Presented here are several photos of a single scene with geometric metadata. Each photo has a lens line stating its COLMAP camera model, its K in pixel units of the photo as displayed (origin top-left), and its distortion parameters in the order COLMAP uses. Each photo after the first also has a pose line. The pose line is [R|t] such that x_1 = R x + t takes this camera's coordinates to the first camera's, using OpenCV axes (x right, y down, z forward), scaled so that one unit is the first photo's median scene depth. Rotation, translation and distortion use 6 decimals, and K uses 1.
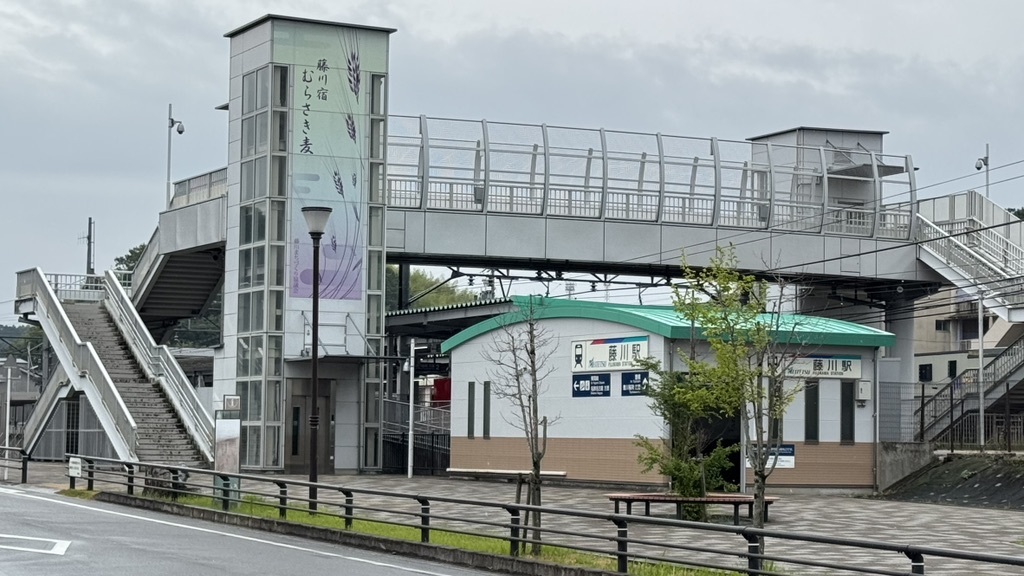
lens RADIAL K [[2229.1, 0, 510.8], [0, 2229.1, 267.3], [0, 0, 1]] dist [0.108983, 0.230463]
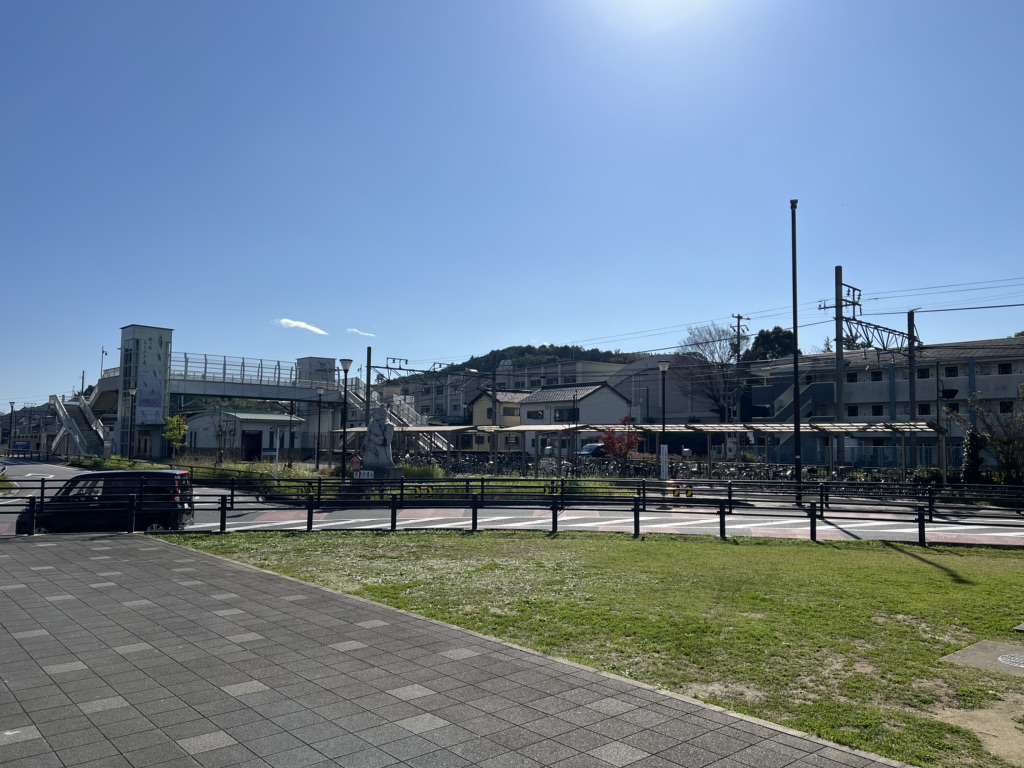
lens RADIAL K [[767.6, 0, 529.0], [0, 767.6, 382.9], [0, 0, 1]] dist [0.012686, -0.003915]
pose [[0.945017, 0.021552, 0.326311, 0.079542], [-0.020312, 0.999768, -0.007209, -0.025902], [-0.326390, 0.000185, 0.945235, -0.304681]]
